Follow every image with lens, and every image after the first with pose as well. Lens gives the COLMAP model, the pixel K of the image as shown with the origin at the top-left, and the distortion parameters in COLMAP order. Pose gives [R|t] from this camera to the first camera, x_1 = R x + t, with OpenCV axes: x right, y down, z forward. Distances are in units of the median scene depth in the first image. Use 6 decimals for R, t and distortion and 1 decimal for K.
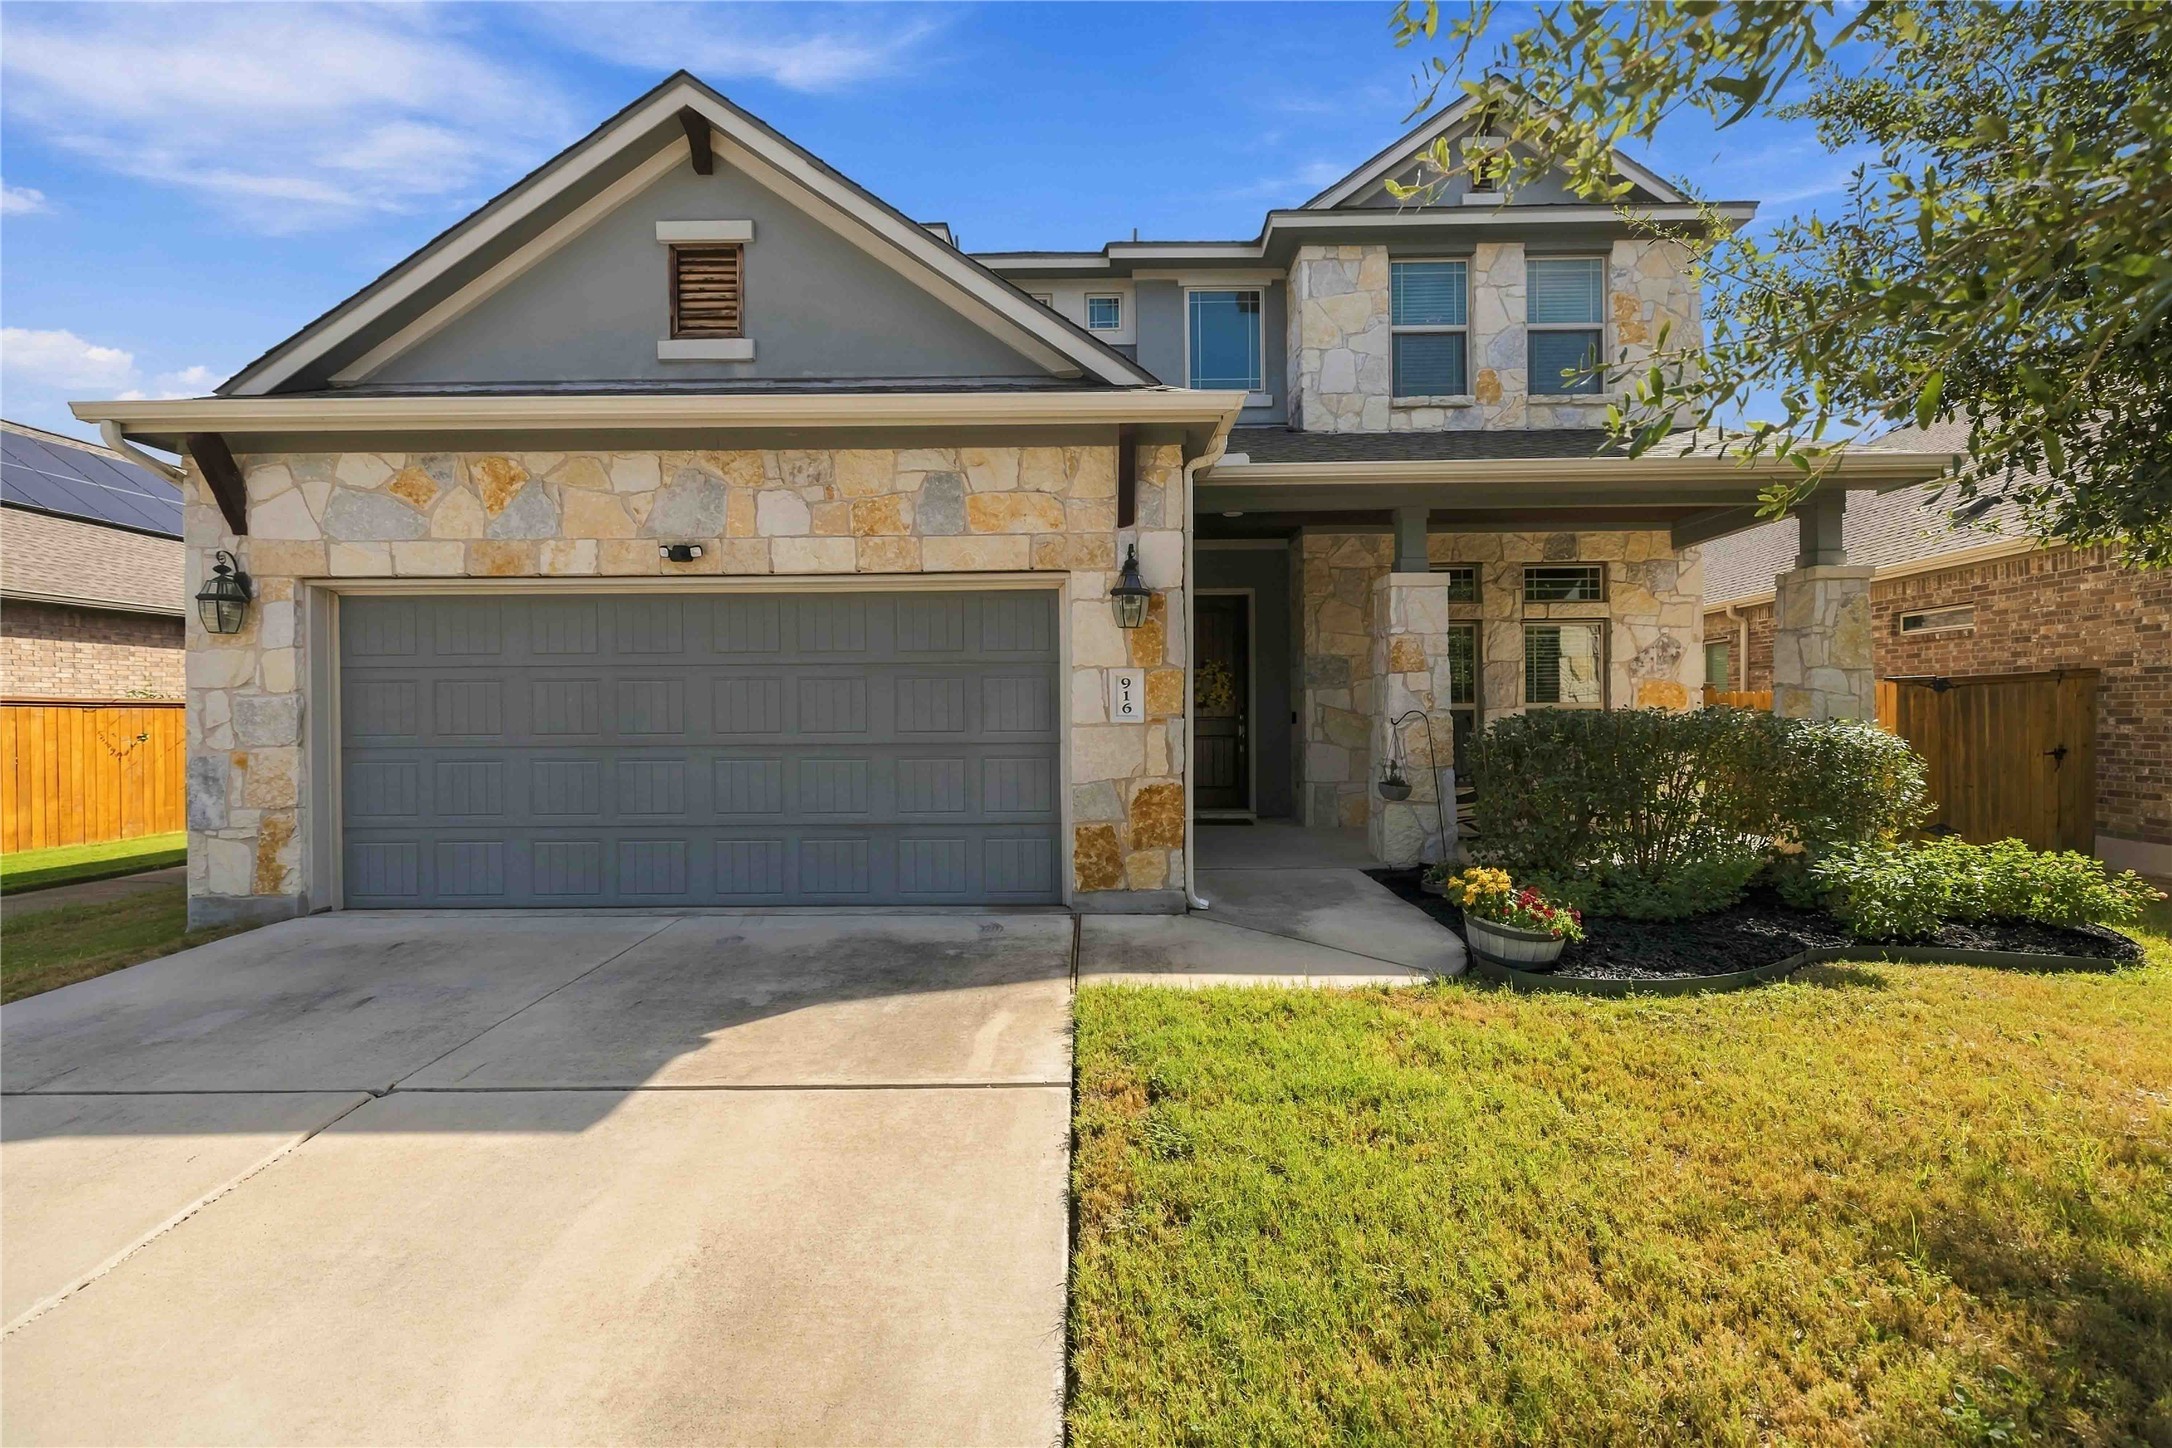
lens RADIAL K [[904.3, 0, 1076.9], [0, 904.3, 721.5], [0, 0, 1]] dist [0.006207, -0.000594]
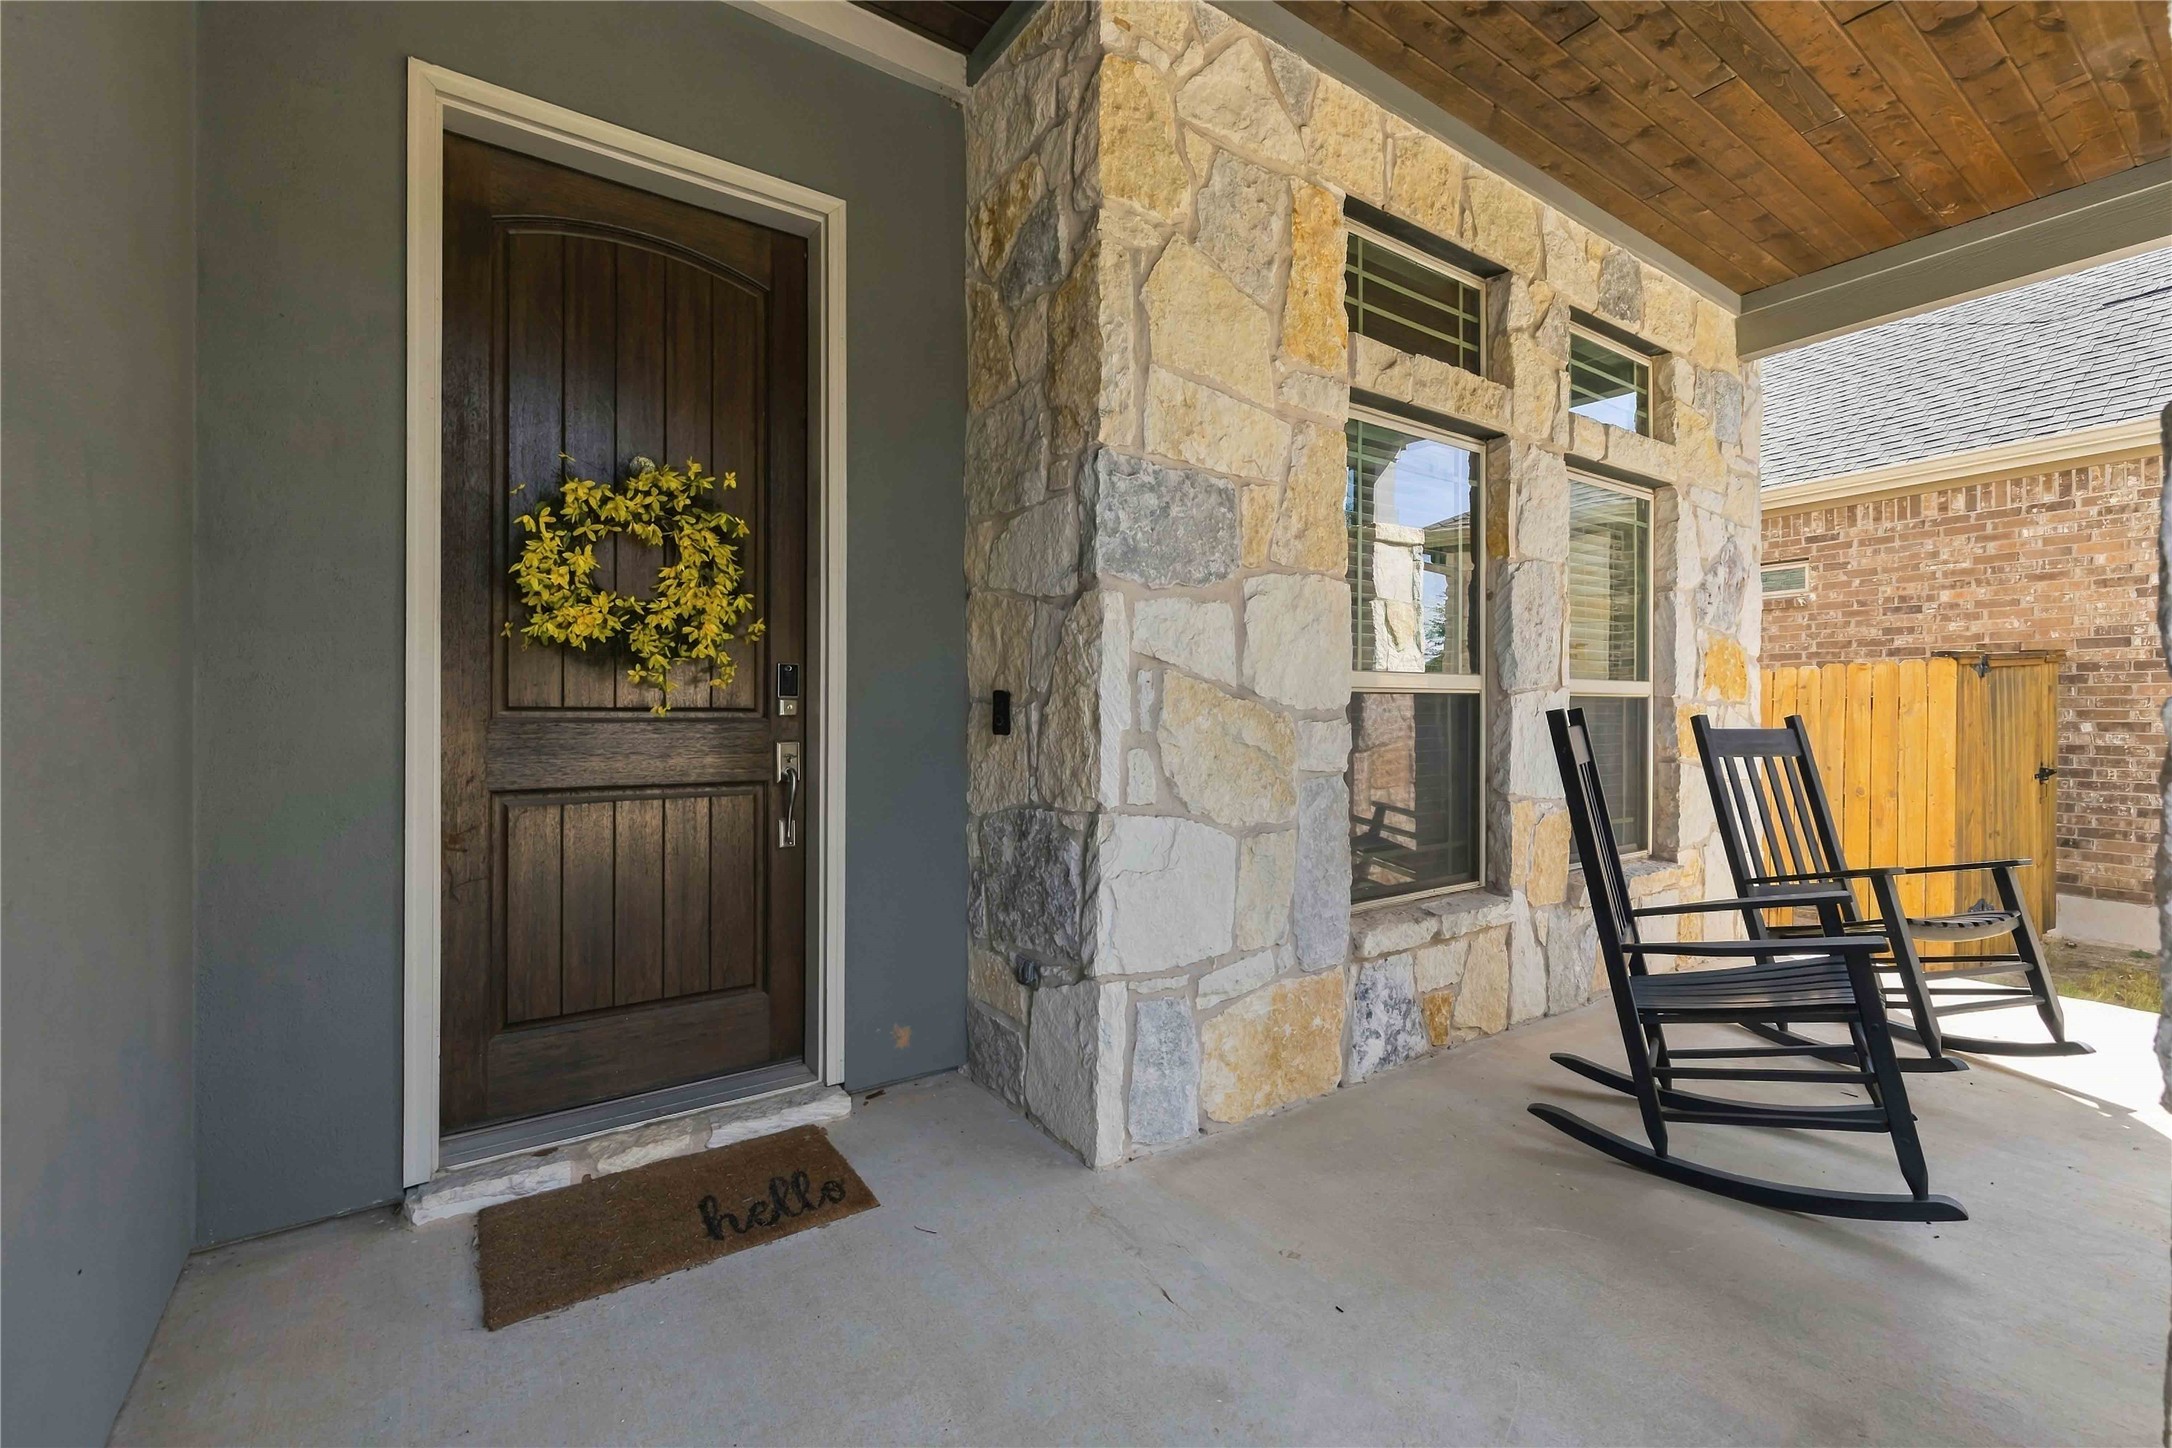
lens RADIAL K [[904.3, 0, 1070.0], [0, 904.3, 714.2], [0, 0, 1]] dist [0.006207, -0.000594]
pose [[0.823686, 0.007238, 0.566999, 0.111250], [-0.006266, 0.999974, -0.003662, -0.002739], [-0.567011, -0.000536, 0.823710, 0.809409]]
